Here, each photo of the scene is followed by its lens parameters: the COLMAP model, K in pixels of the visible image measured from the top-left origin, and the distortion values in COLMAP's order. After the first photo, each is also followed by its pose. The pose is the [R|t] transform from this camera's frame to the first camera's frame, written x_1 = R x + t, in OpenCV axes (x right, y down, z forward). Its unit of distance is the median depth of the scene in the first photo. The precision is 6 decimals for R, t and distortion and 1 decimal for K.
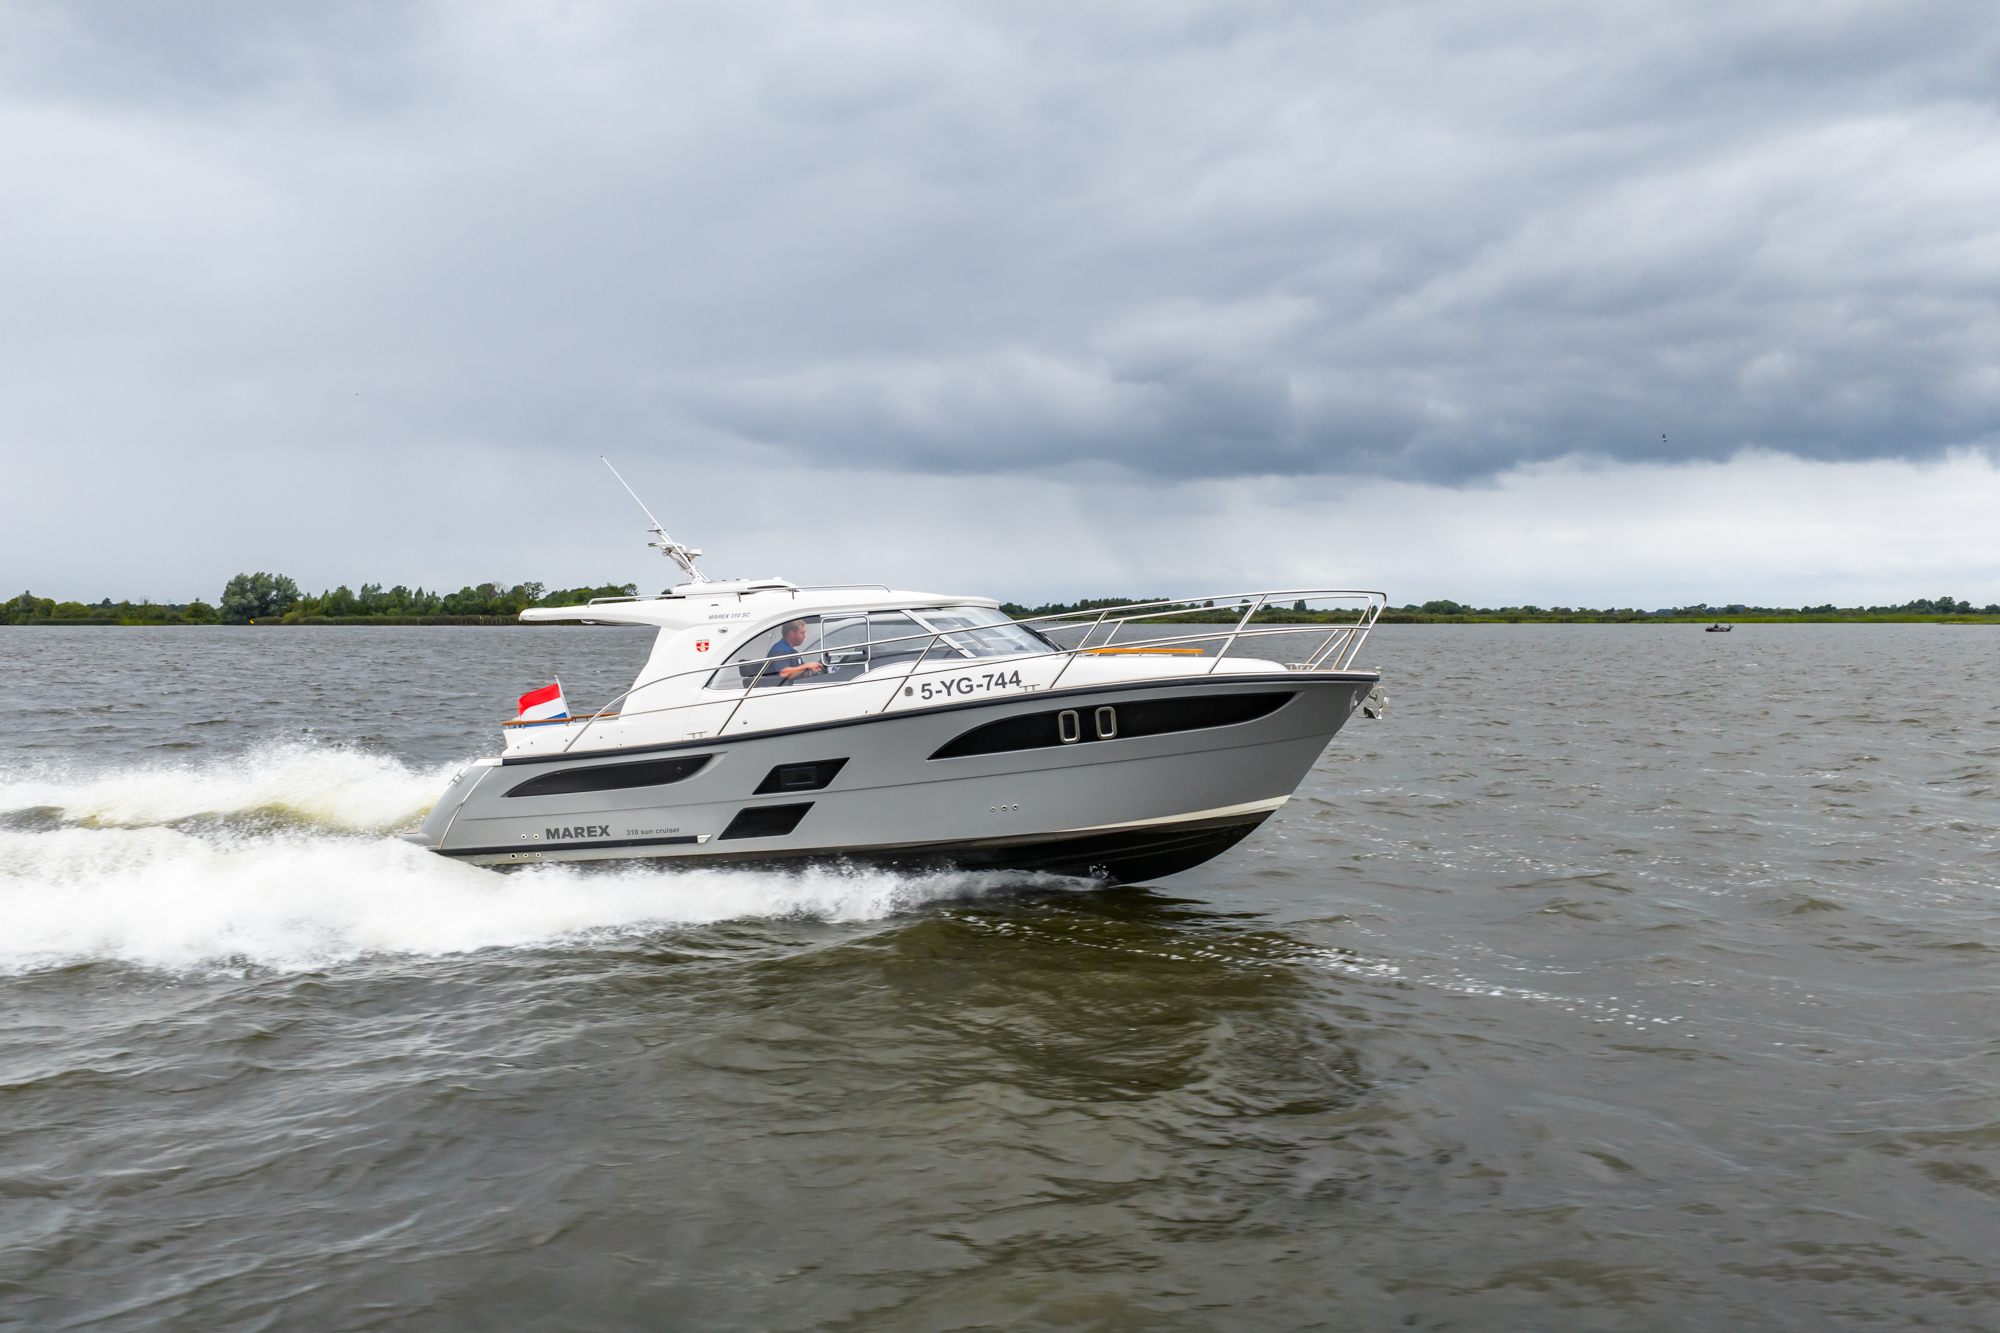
lens RADIAL K [[1639.1, 0, 1063.6], [0, 1639.1, 611.7], [0, 0, 1]] dist [0.006840, 0.002953]
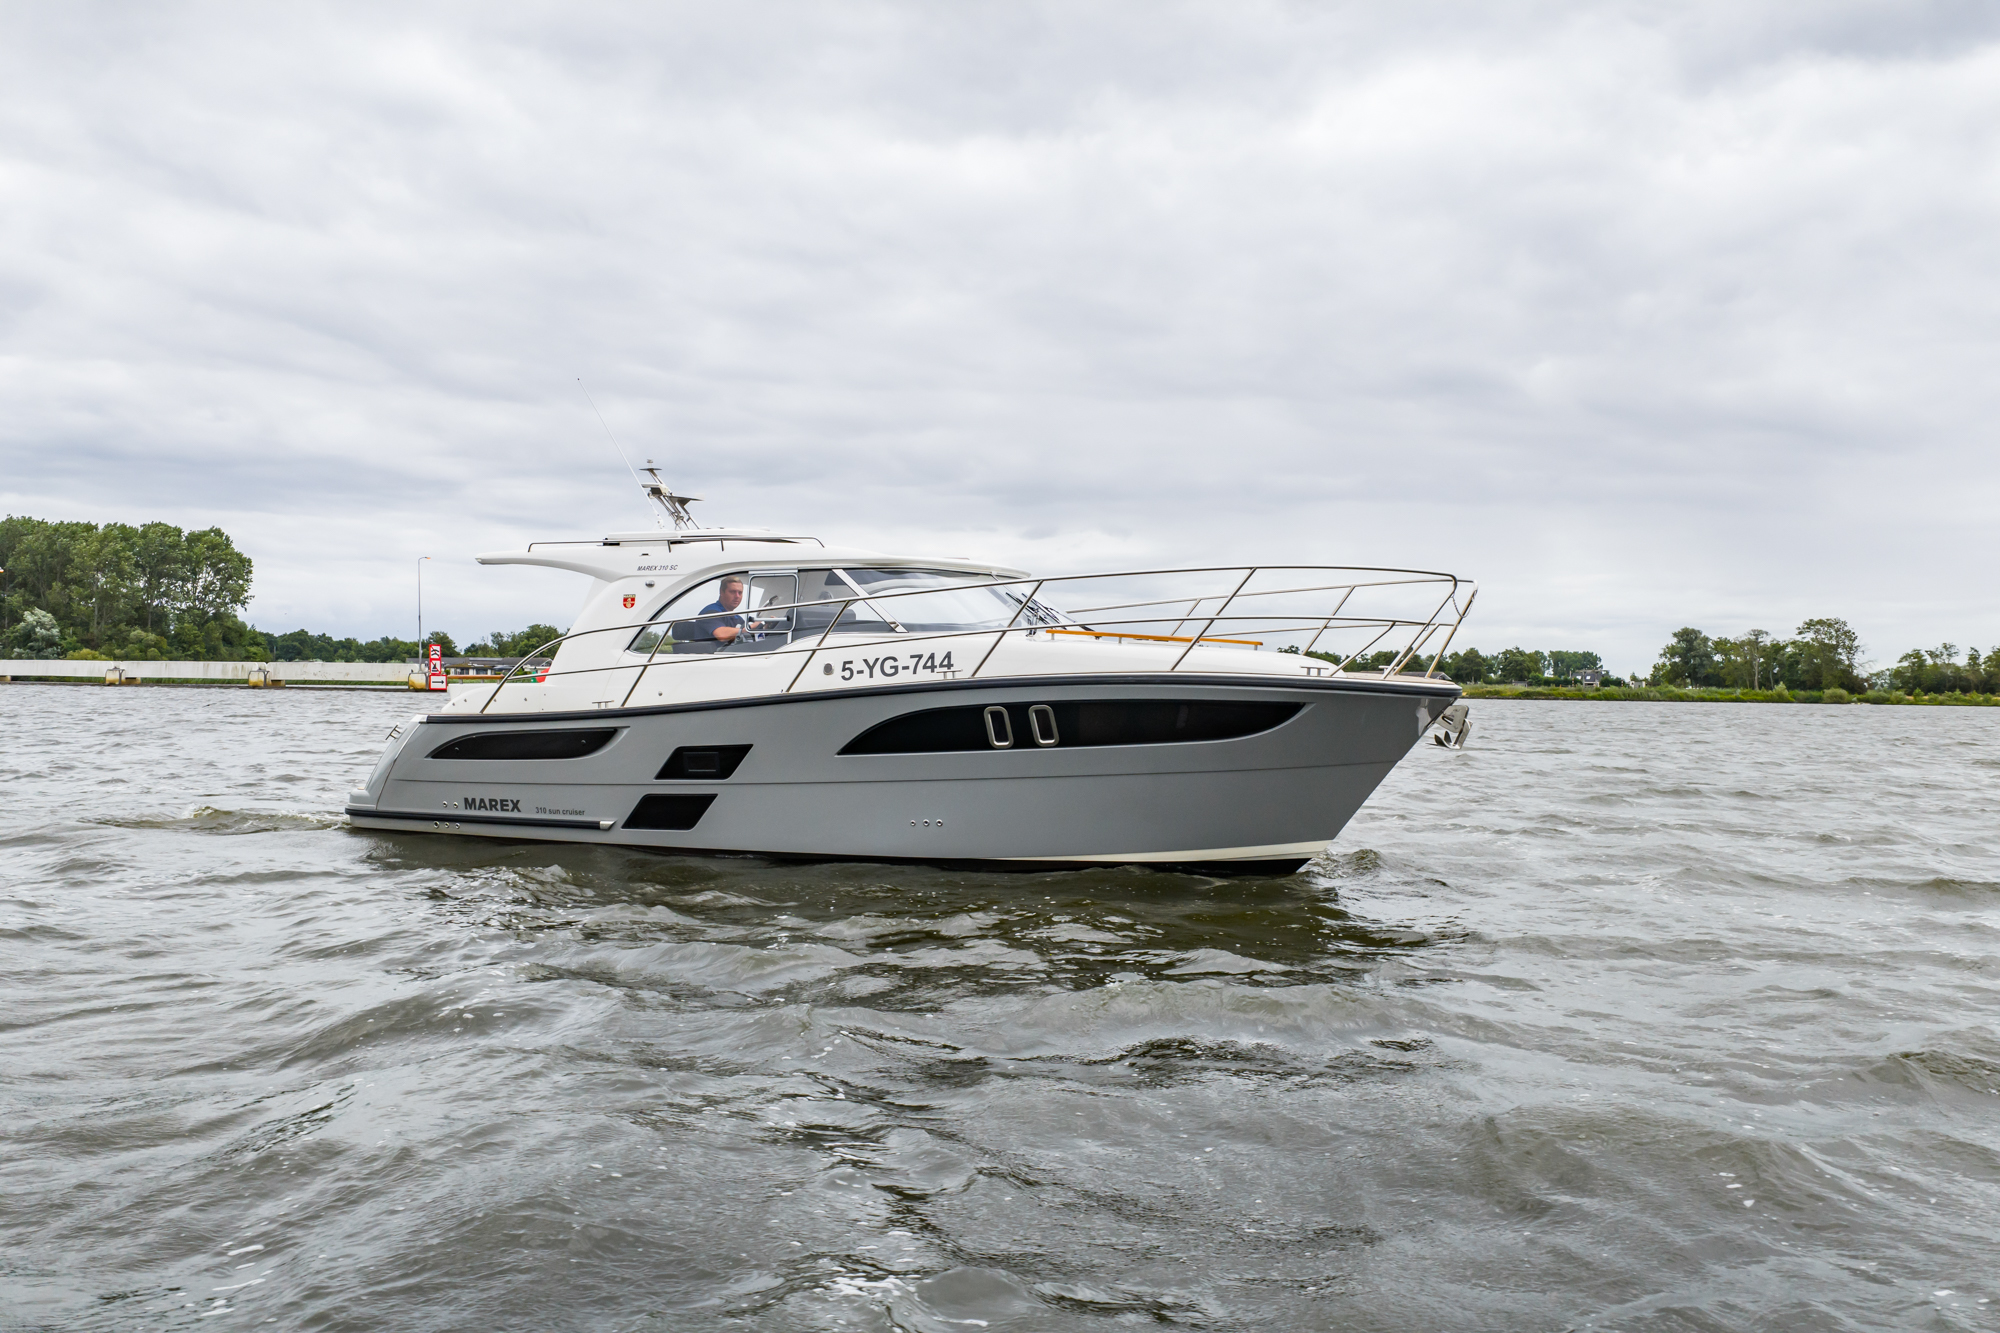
lens RADIAL K [[1639.1, 0, 1063.6], [0, 1639.1, 611.7], [0, 0, 1]] dist [0.006840, 0.002953]
pose [[0.944336, 0.053188, -0.324656, 0.279373], [-0.054068, 0.998517, 0.006316, 0.008604], [0.324510, 0.011589, 0.945811, 0.266973]]
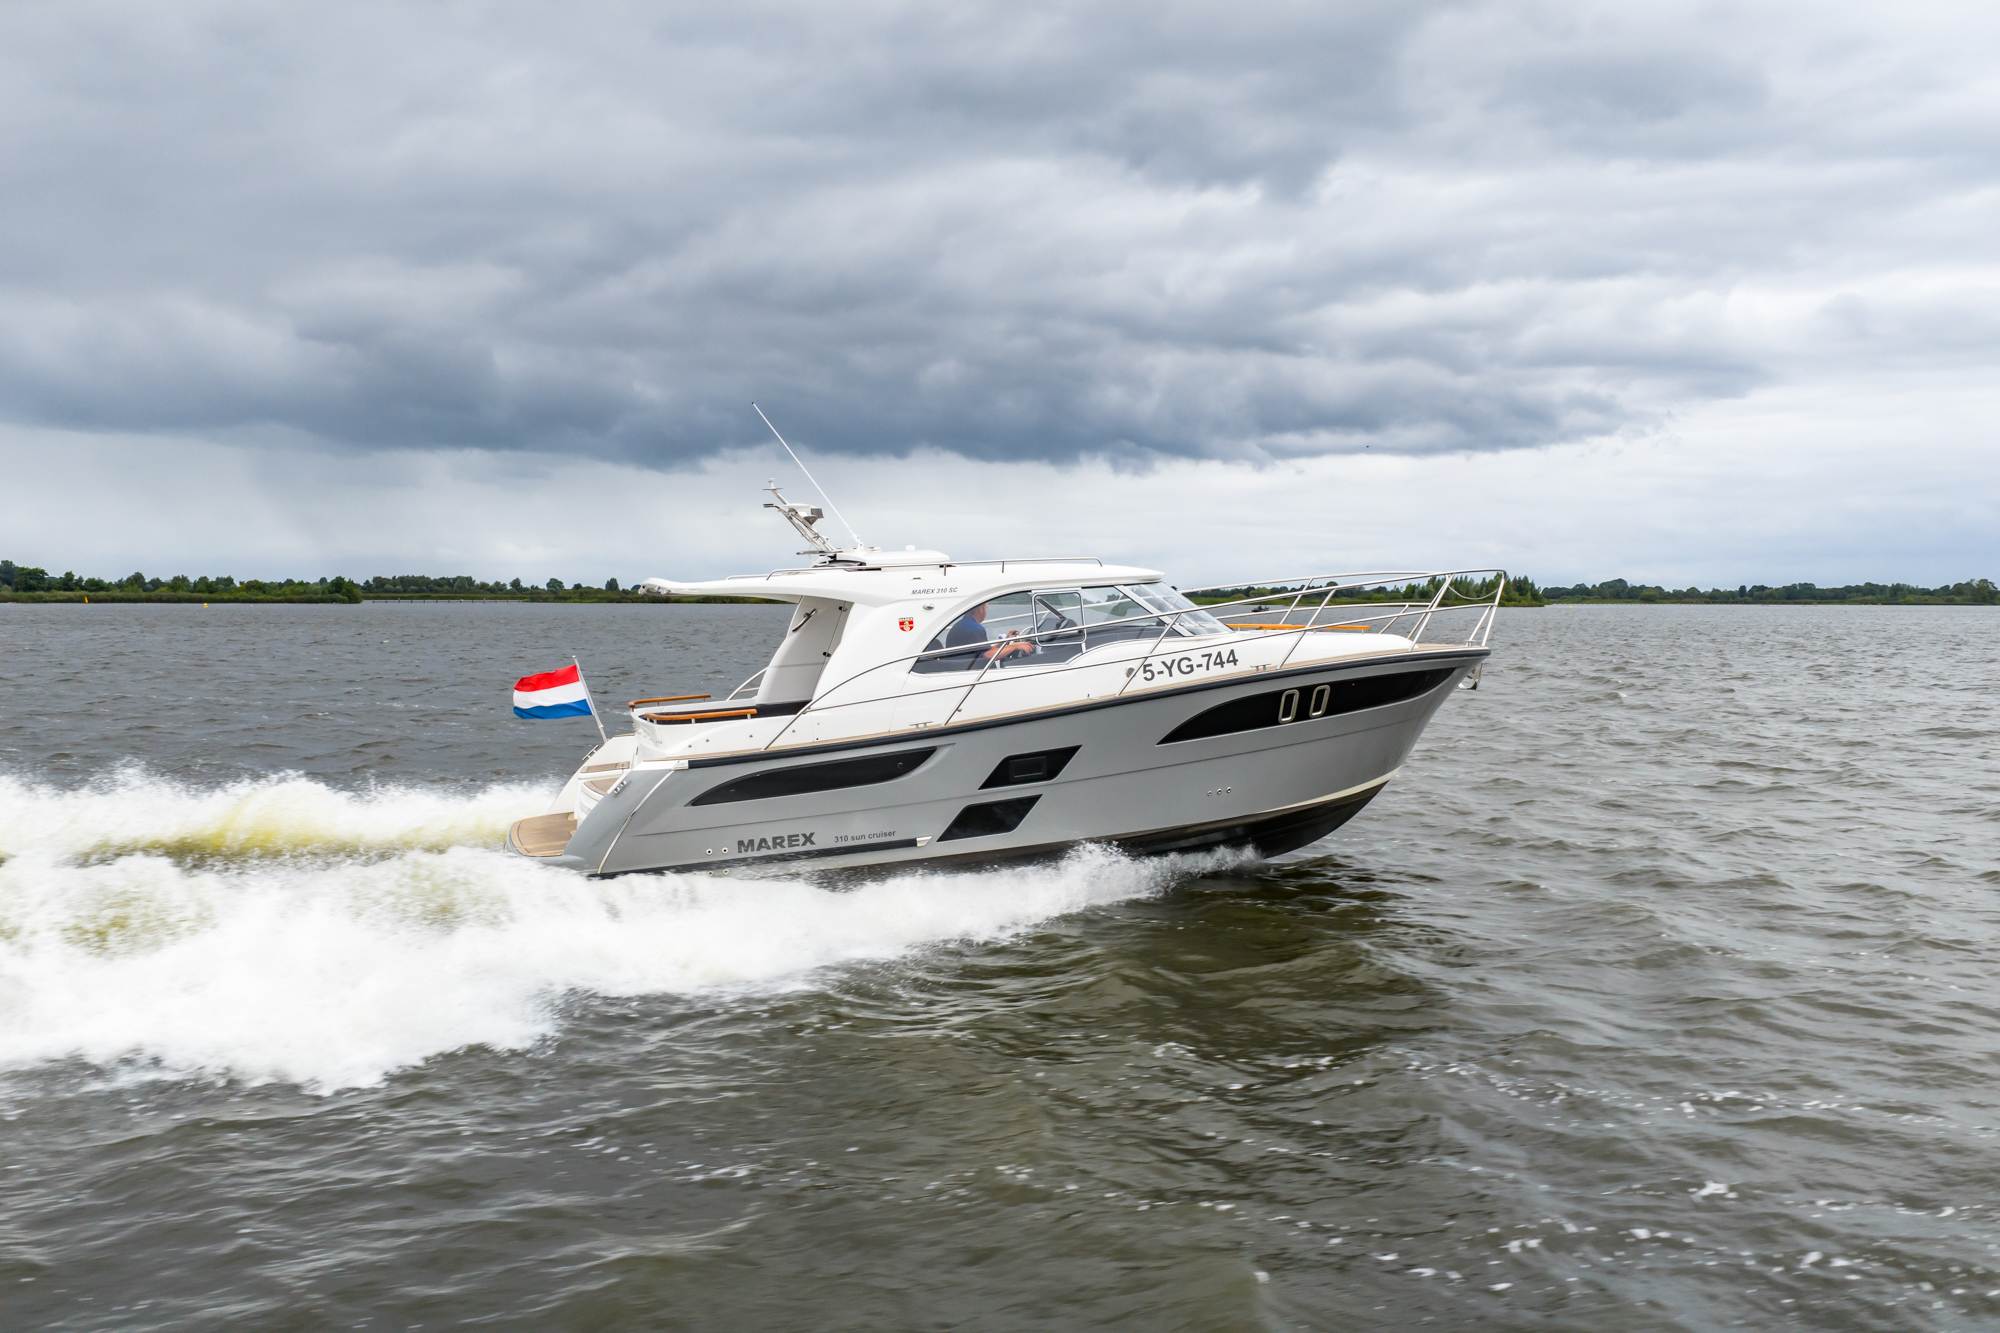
lens RADIAL K [[1646.6, 0, 1000.0], [0, 1646.6, 666.5], [0, 0, 1]] dist [0.006457, -0.001642]
pose [[0.913556, -0.013578, 0.406486, -0.545851], [-0.004806, 0.999012, 0.044171, 0.003840], [-0.406684, -0.042306, 0.912589, 0.171675]]
